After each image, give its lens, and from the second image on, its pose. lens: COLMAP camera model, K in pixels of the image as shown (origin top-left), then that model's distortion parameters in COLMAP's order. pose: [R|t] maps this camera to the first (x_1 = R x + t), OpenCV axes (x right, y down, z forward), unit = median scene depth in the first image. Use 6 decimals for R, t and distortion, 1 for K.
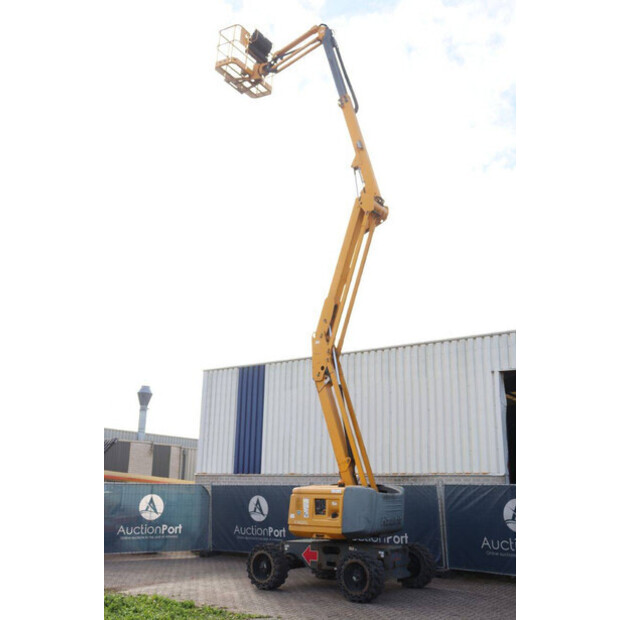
lens RADIAL K [[648.2, 0, 310.0], [0, 648.2, 310.0], [0, 0, 1]] dist [-0.125975, 0.331819]
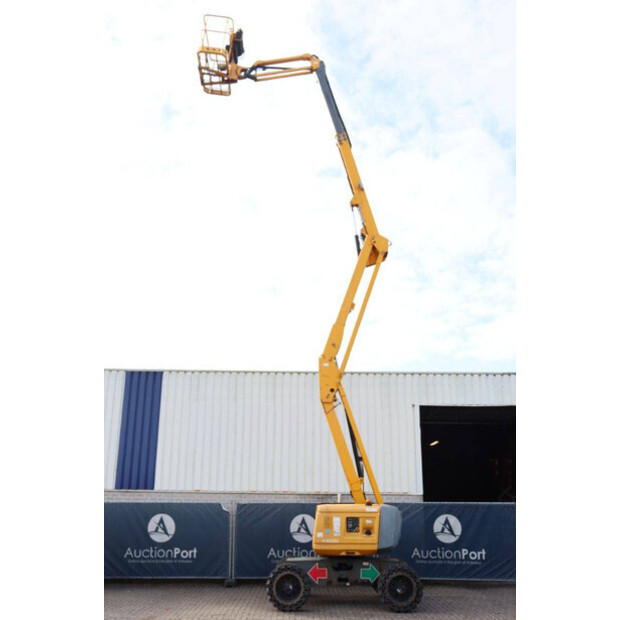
lens RADIAL K [[648.2, 0, 310.0], [0, 648.2, 310.0], [0, 0, 1]] dist [-0.125975, 0.331819]
pose [[0.812949, 0.164282, 0.558682, -0.598116], [-0.153546, 0.985903, -0.066479, 0.035745], [-0.561728, -0.031739, 0.826713, 0.161312]]
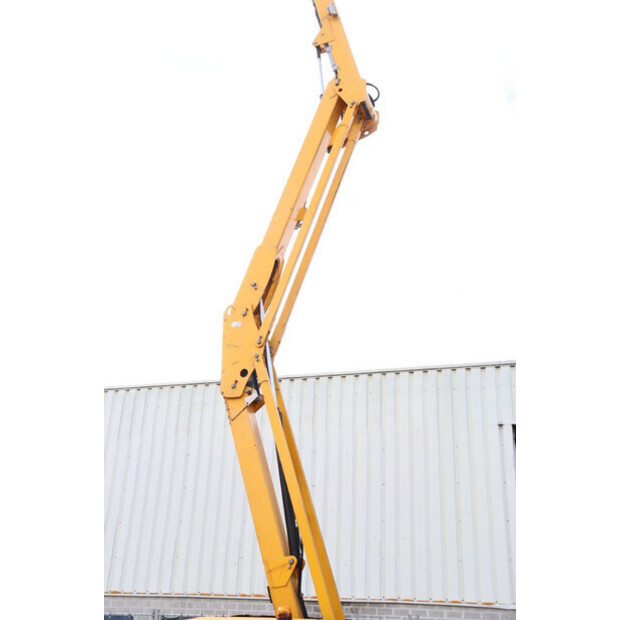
lens RADIAL K [[746.4, 0, 310.0], [0, 746.4, 310.0], [0, 0, 1]] dist [0.012996, 0.015318]
pose [[0.954114, 0.137340, 0.266091, -0.091602], [-0.104266, 0.985381, -0.134730, 0.111934], [-0.280705, 0.100804, 0.954486, 0.412218]]
